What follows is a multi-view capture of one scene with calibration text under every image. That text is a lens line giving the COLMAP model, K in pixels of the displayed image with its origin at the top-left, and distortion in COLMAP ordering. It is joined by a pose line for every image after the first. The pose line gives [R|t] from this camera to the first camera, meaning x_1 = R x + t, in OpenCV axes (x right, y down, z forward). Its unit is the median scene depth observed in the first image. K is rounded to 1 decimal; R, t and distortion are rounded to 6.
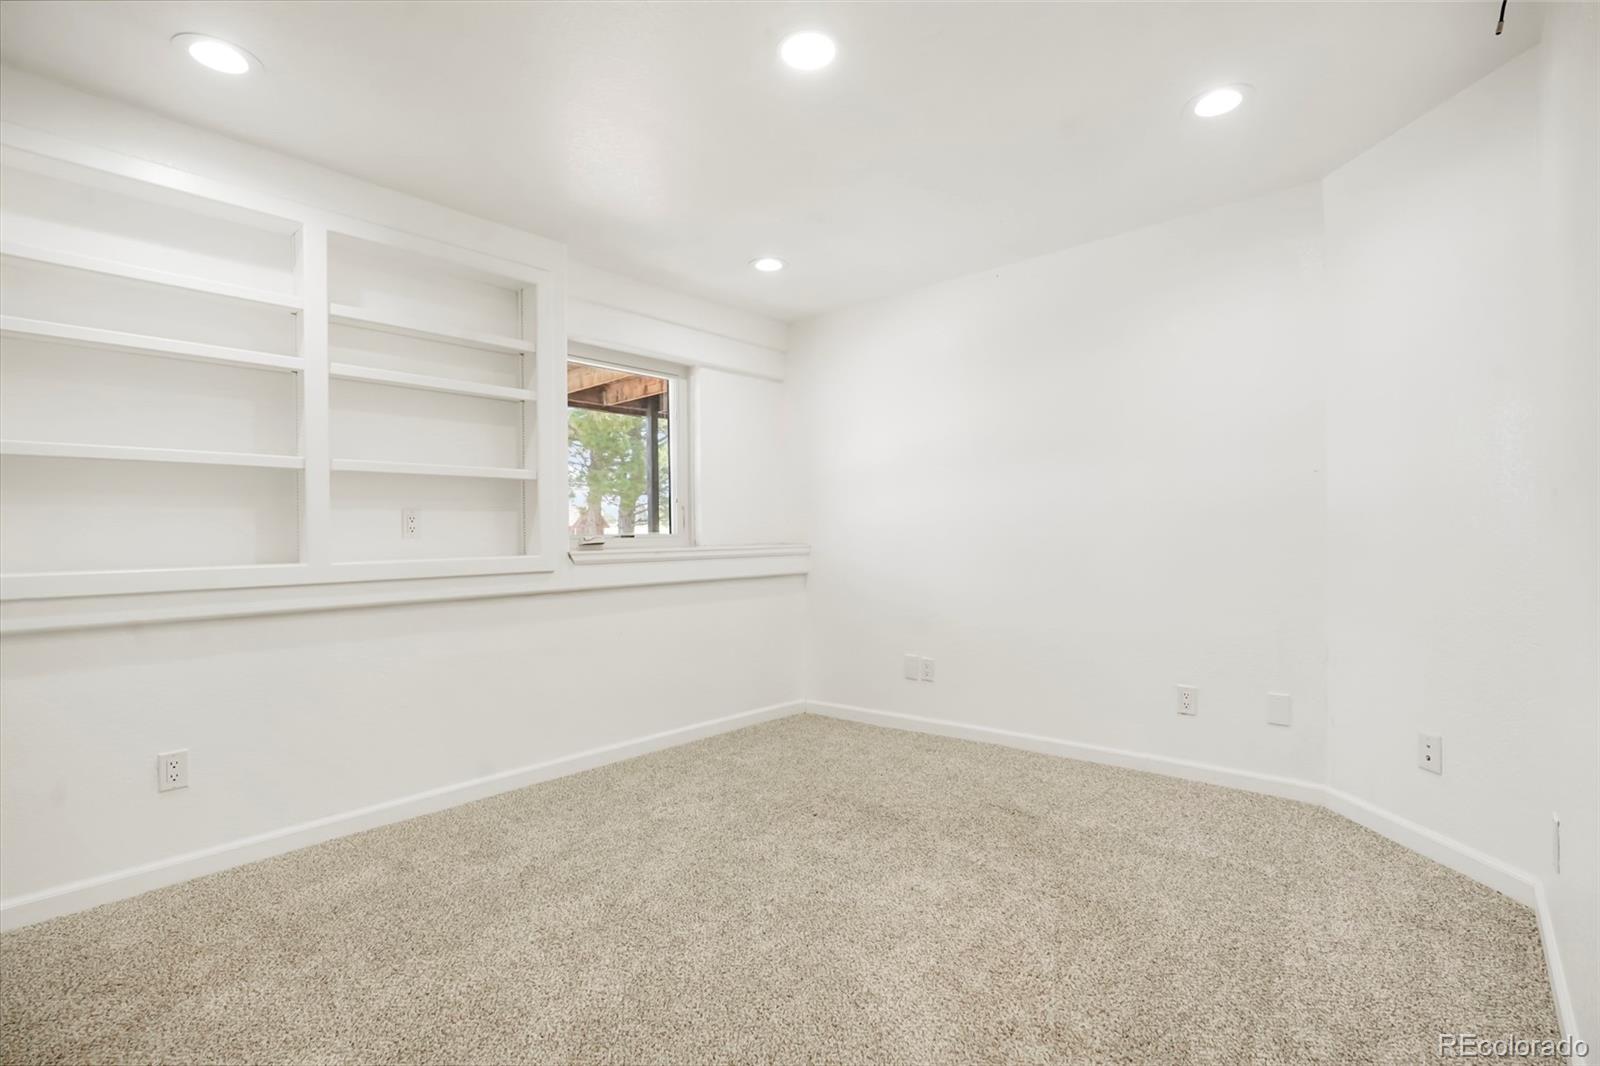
lens RADIAL K [[731.3, 0, 802.1], [0, 731.3, 525.1], [0, 0, 1]] dist [0.000459, 0.000247]
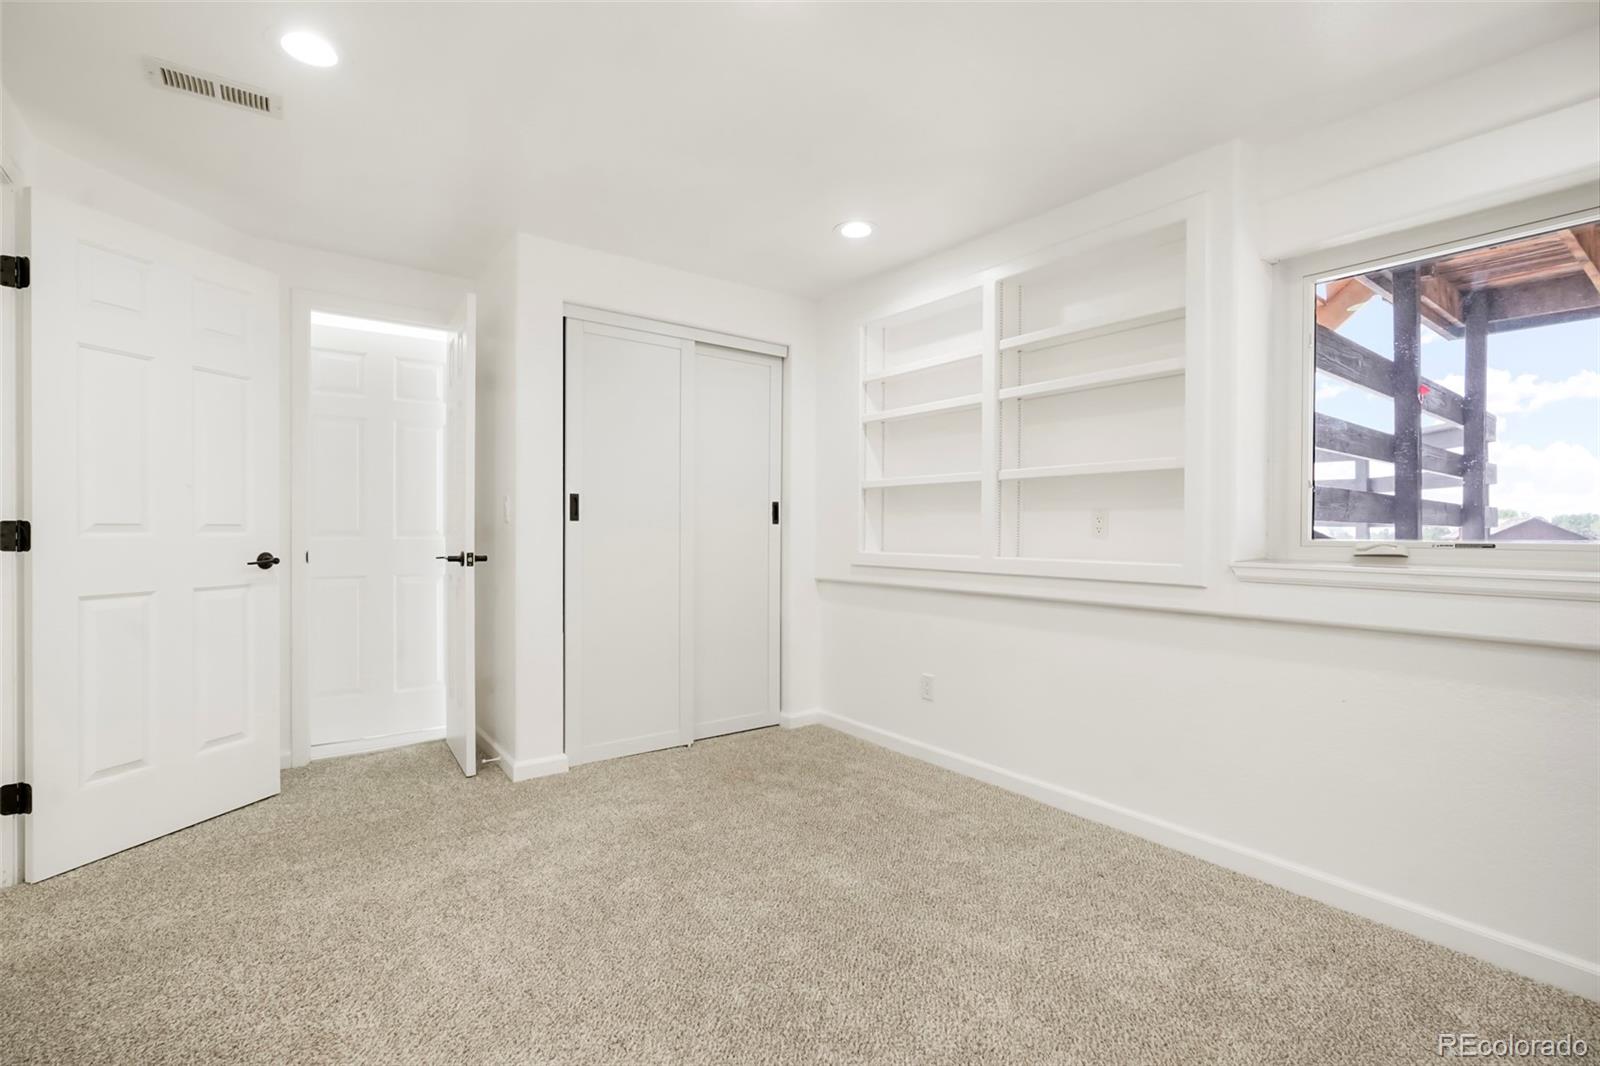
lens RADIAL K [[731.3, 0, 807.4], [0, 731.3, 537.2], [0, 0, 1]] dist [0.000459, 0.000247]
pose [[-0.180409, 0.009104, -0.983550, 0.592920], [-0.008035, 0.999910, 0.010729, 0.008287], [0.983559, 0.009839, -0.180320, 0.902567]]
